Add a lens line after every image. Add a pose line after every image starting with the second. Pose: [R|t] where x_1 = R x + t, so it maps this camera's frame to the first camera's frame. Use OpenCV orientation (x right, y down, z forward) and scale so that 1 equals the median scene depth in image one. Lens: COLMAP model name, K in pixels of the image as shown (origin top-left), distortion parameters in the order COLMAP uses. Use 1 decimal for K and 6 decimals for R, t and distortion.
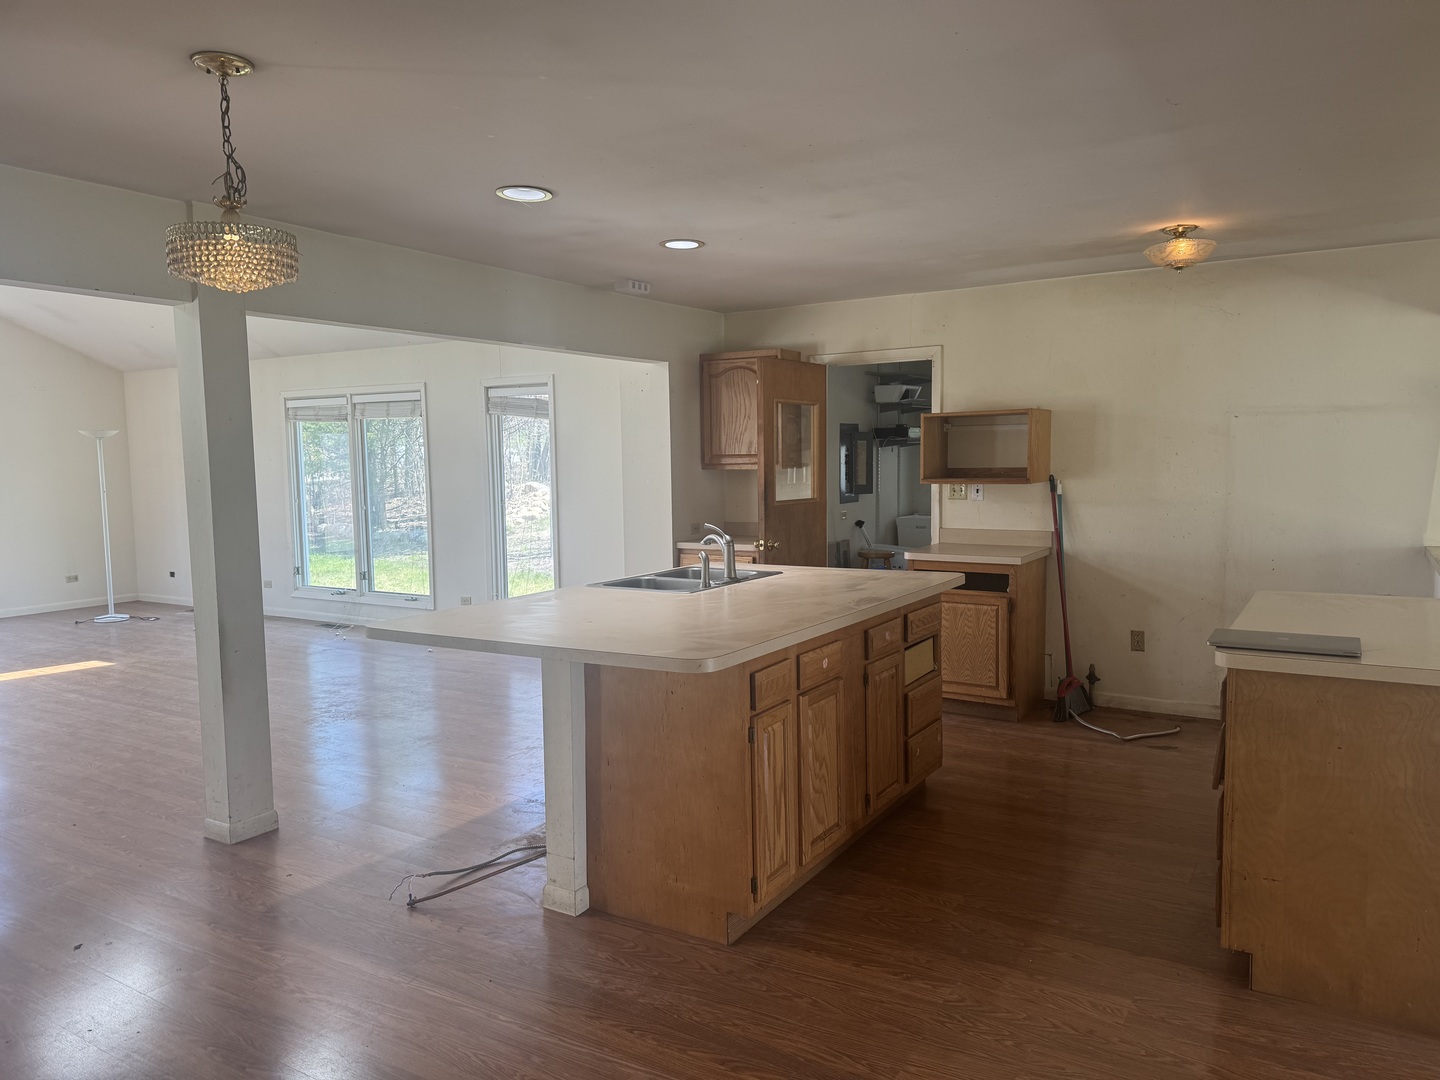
lens RADIAL K [[1000.4, 0, 728.6], [0, 1000.4, 543.5], [0, 0, 1]] dist [0.072601, -0.087677]
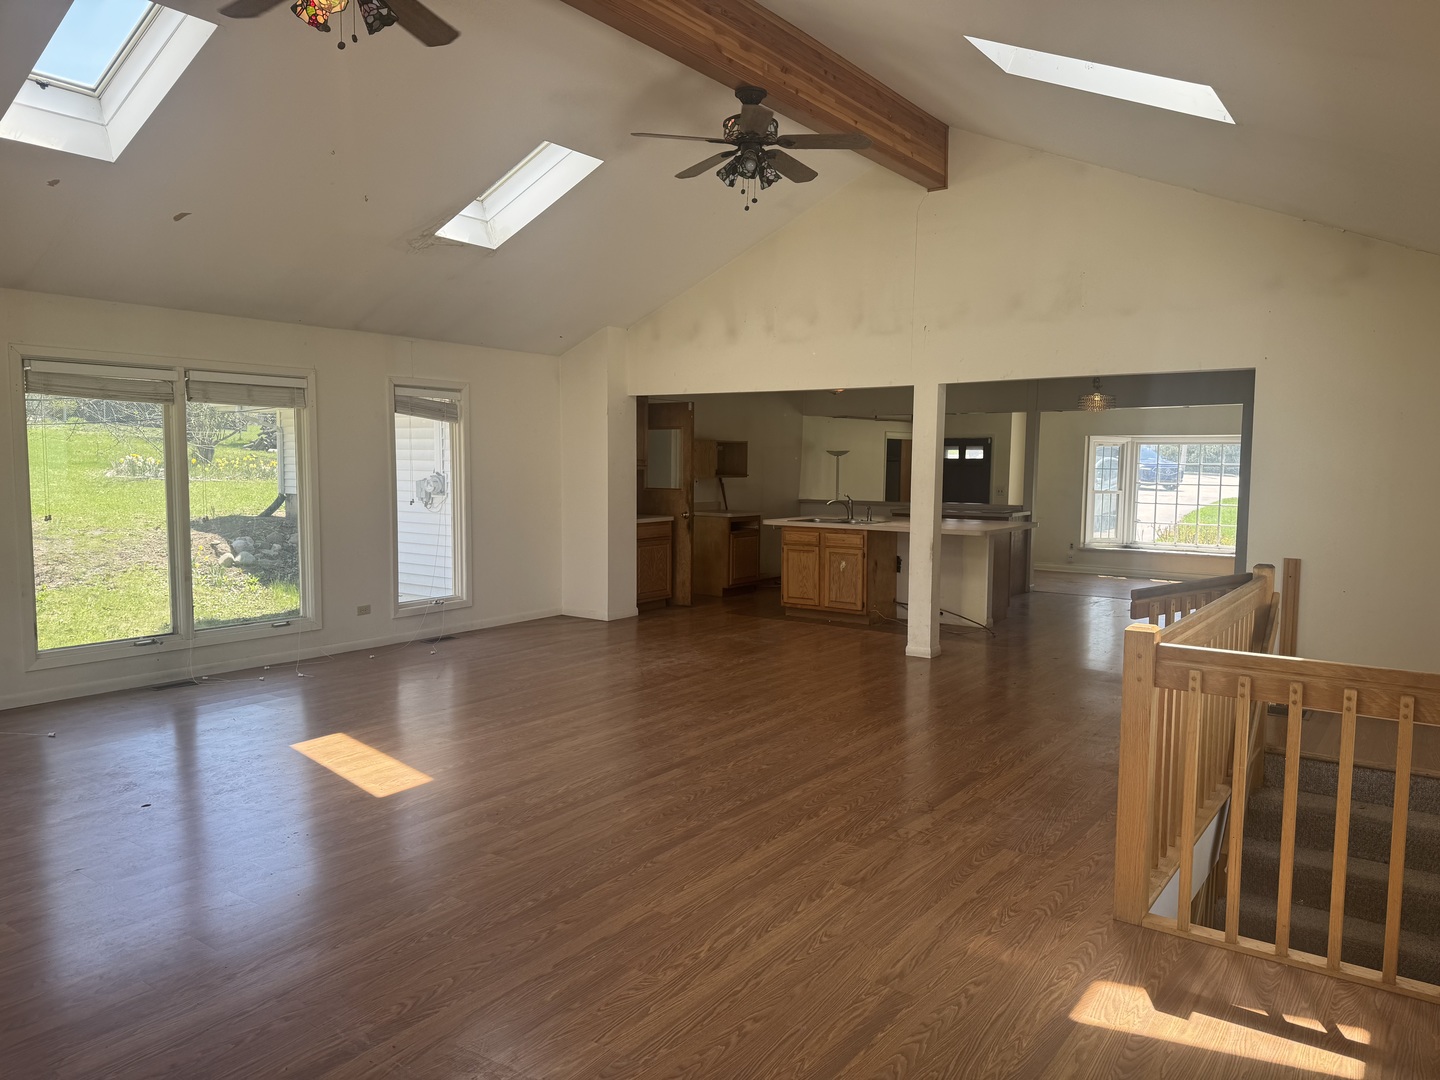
lens RADIAL K [[1022.6, 0, 720.0], [0, 1022.6, 540.0], [0, 0, 1]] dist [0.095086, -0.000010]
pose [[0.068666, -0.066572, 0.995416, -2.179979], [0.074231, 0.995346, 0.061446, -0.076913], [-0.994874, 0.069671, 0.073288, 1.080444]]
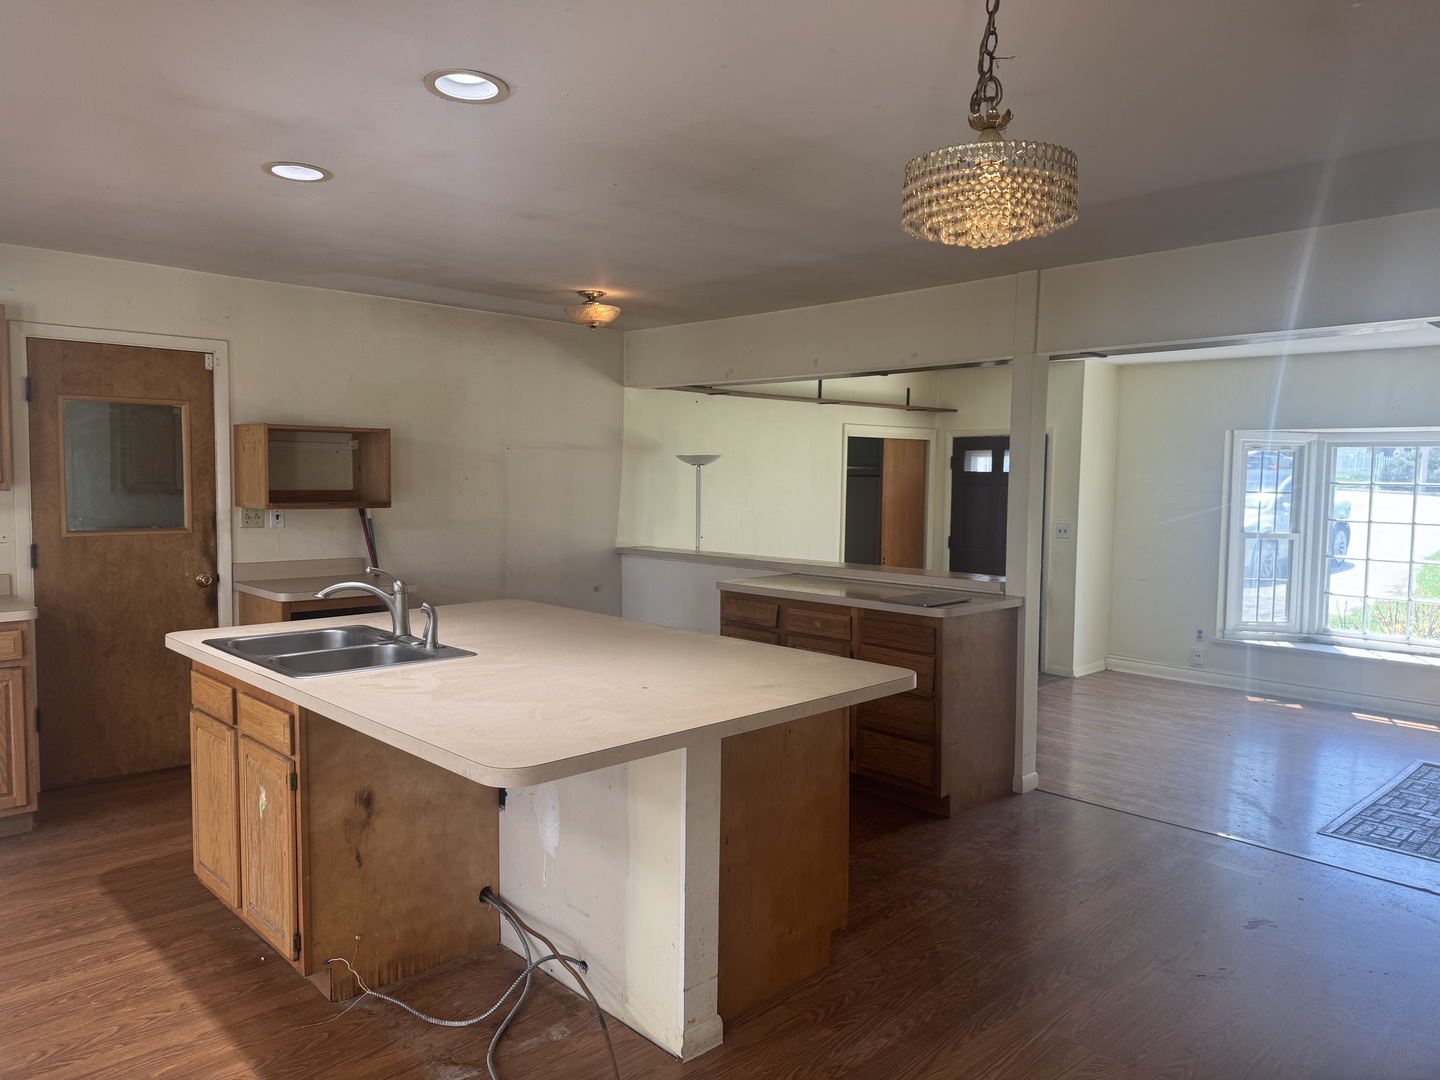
lens RADIAL K [[999.7, 0, 721.8], [0, 999.7, 537.1], [0, 0, 1]] dist [0.074077, -0.090816]
pose [[0.230524, -0.046941, 0.971934, -0.683389], [0.067491, 0.997202, 0.032154, -0.050790], [-0.970723, 0.058185, 0.233047, 0.585798]]
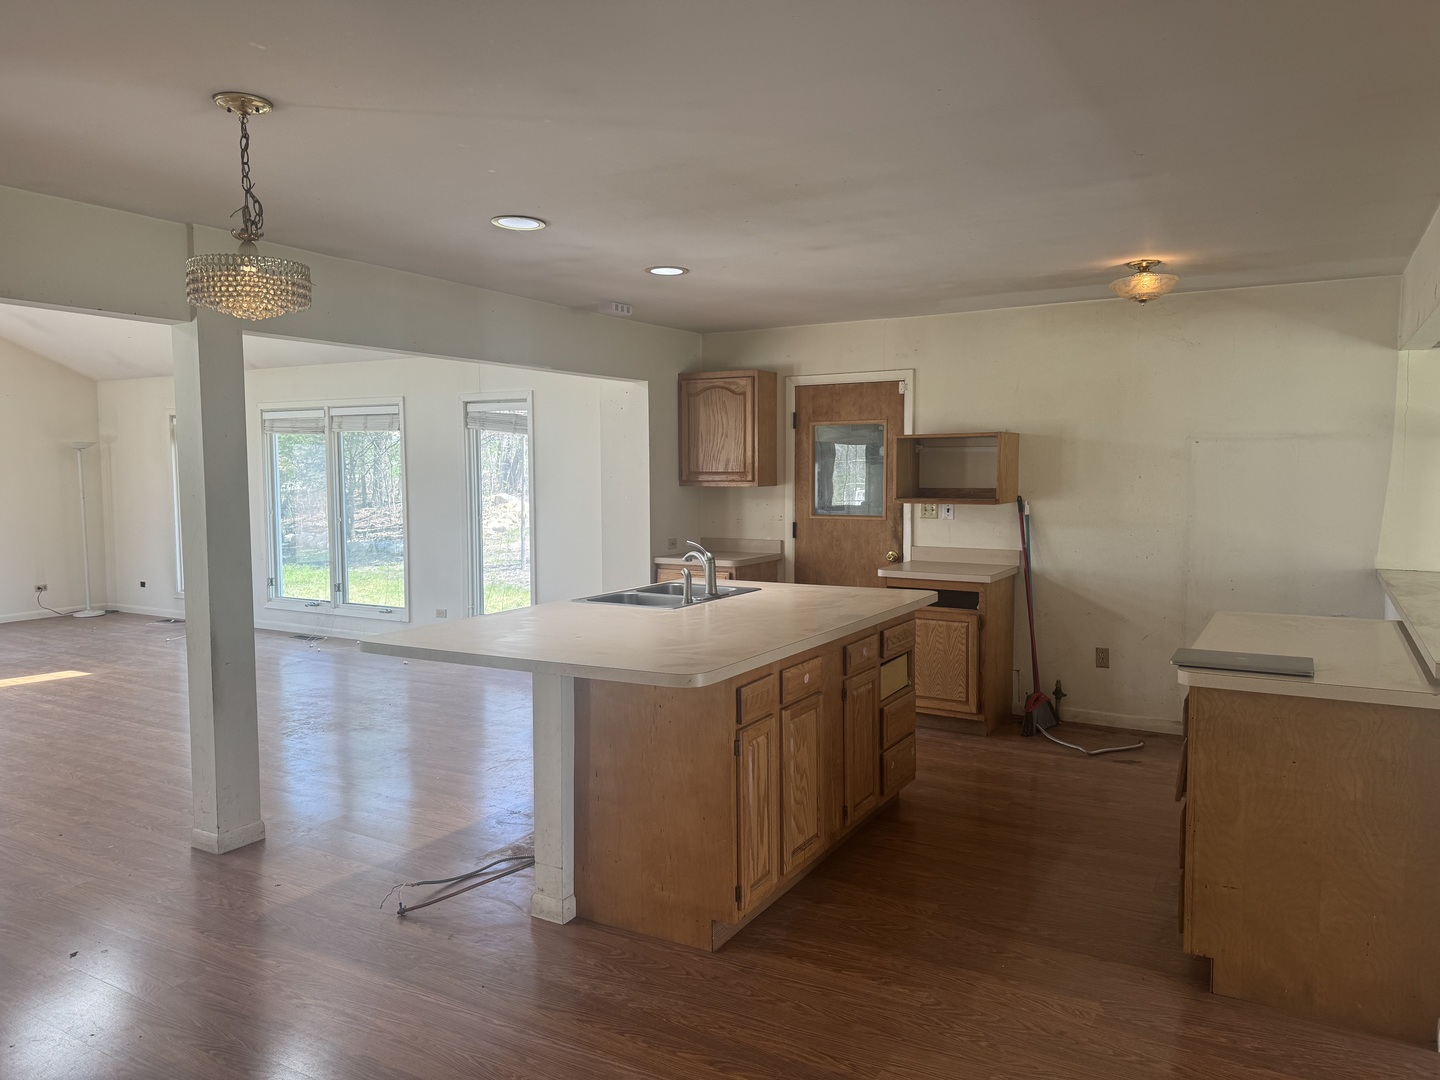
lens RADIAL K [[999.7, 0, 721.8], [0, 999.7, 537.1], [0, 0, 1]] dist [0.074077, -0.090816]
pose [[0.999625, 0.009099, 0.025832, -0.013687], [-0.008609, 0.999782, -0.019023, -0.004531], [-0.026000, 0.018794, 0.999485, -0.025932]]
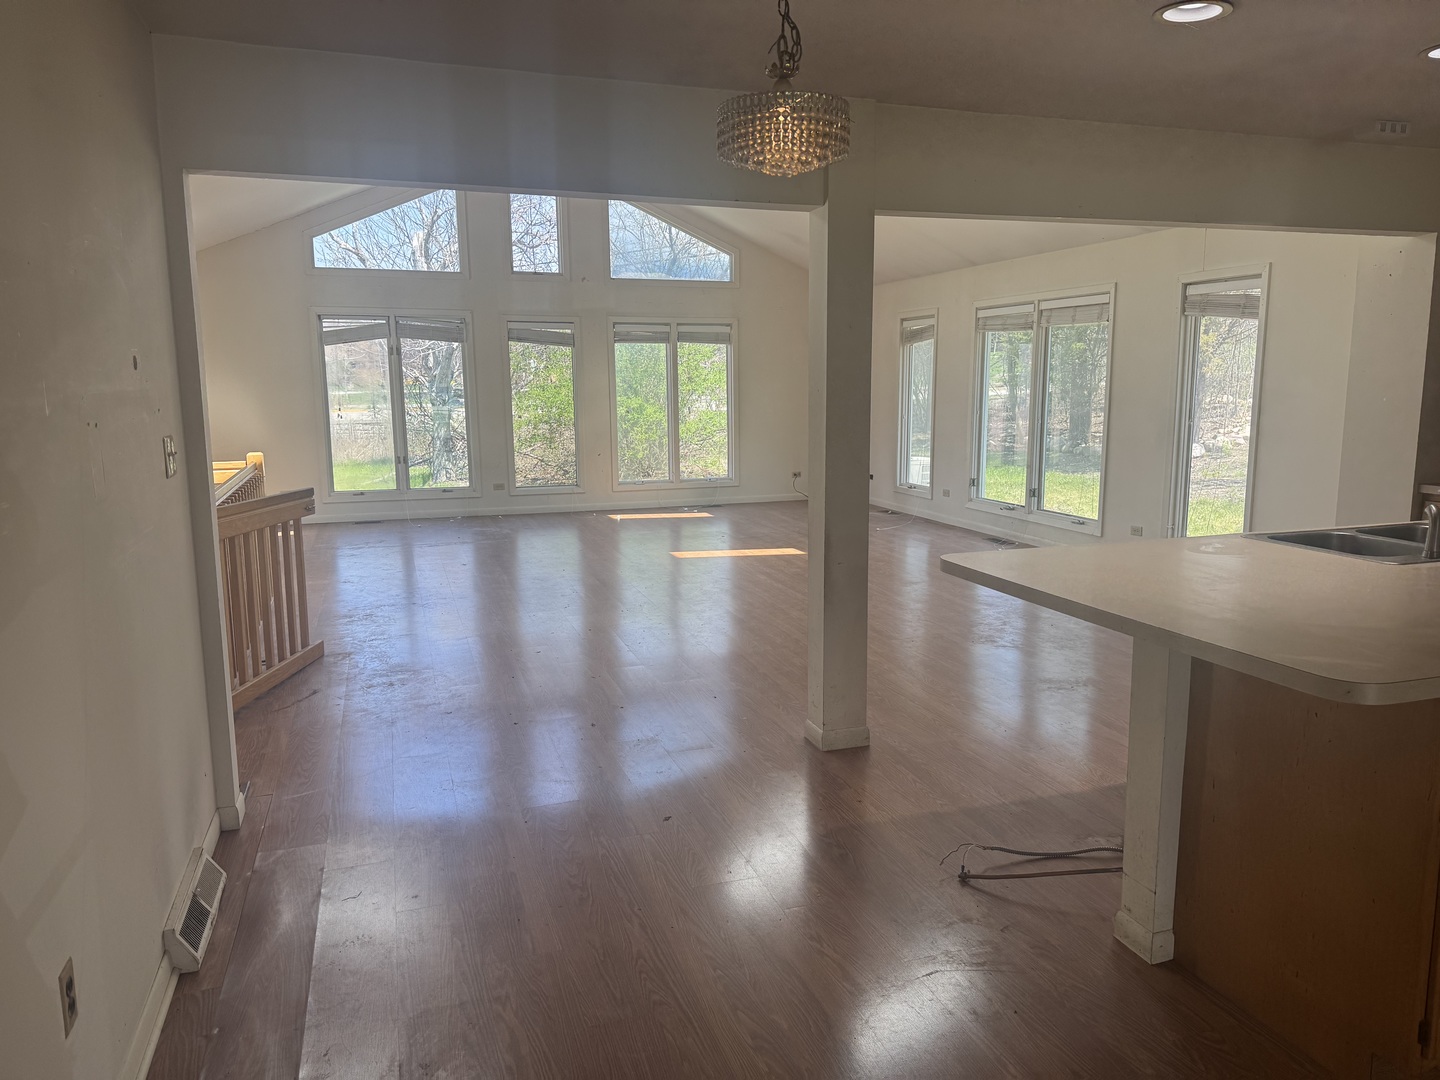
lens RADIAL K [[999.7, 0, 721.8], [0, 999.7, 537.1], [0, 0, 1]] dist [0.074077, -0.090816]
pose [[0.769655, 0.110897, -0.628756, 0.033022], [-0.060310, 0.993024, 0.101320, -0.010299], [0.635605, -0.040061, 0.770974, 0.139621]]
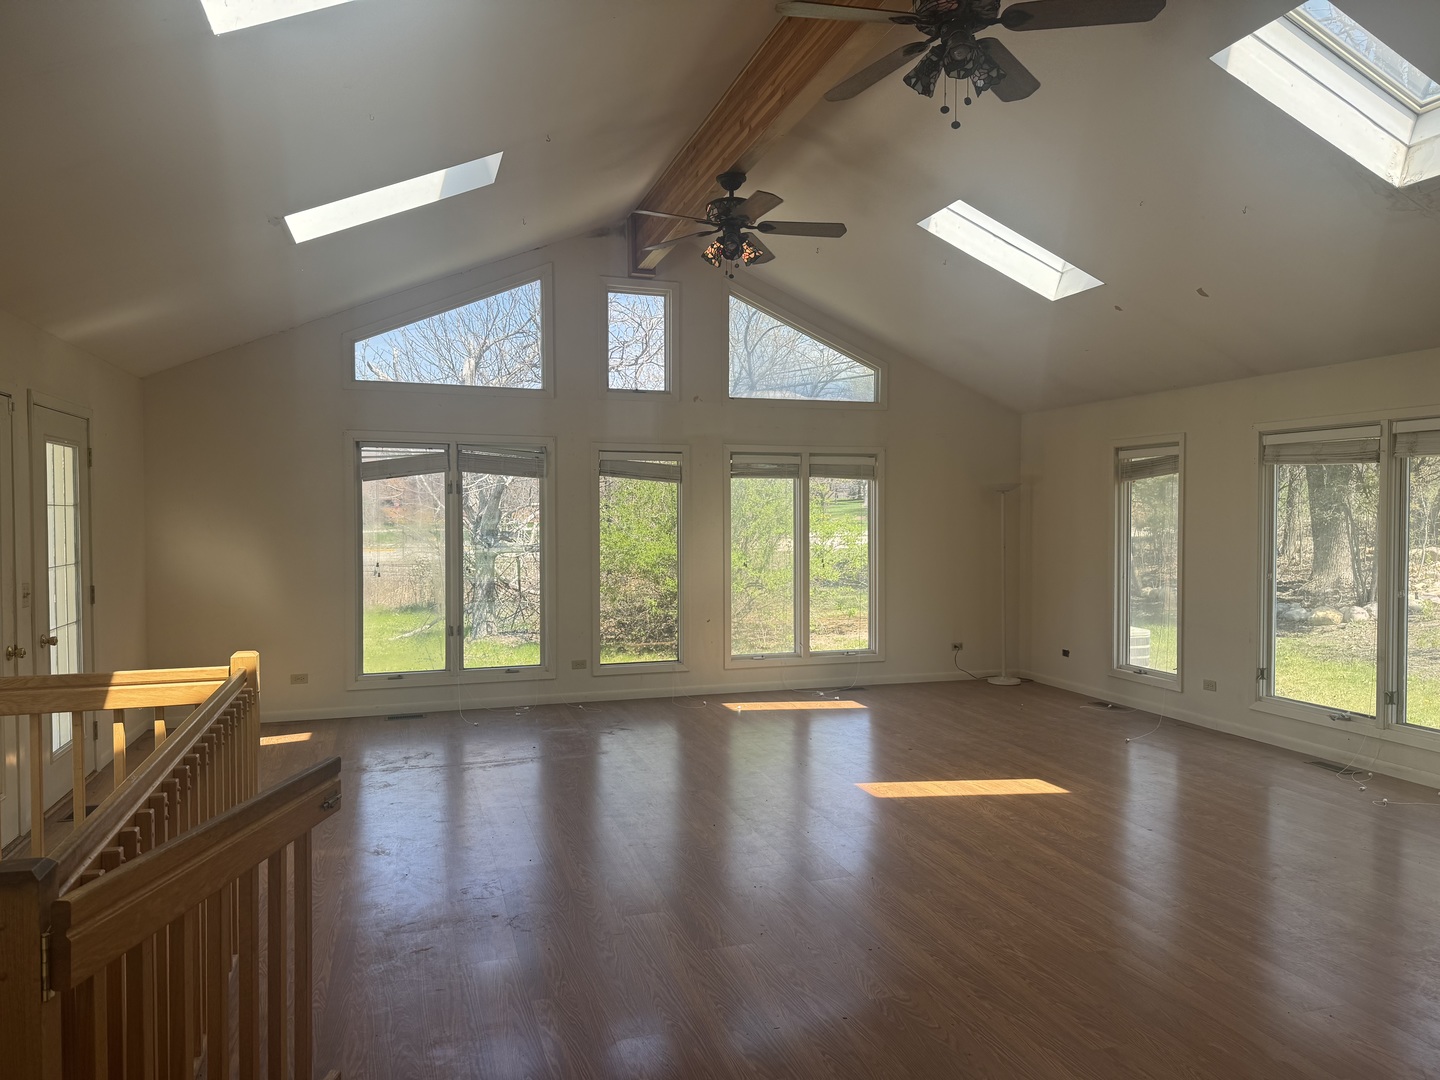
lens RADIAL K [[999.7, 0, 721.8], [0, 999.7, 537.1], [0, 0, 1]] dist [0.074077, -0.090816]
pose [[0.758140, 0.028912, -0.651451, -0.523862], [-0.066214, 0.997266, -0.032799, -0.041751], [0.648721, 0.068002, 0.757982, 0.432492]]
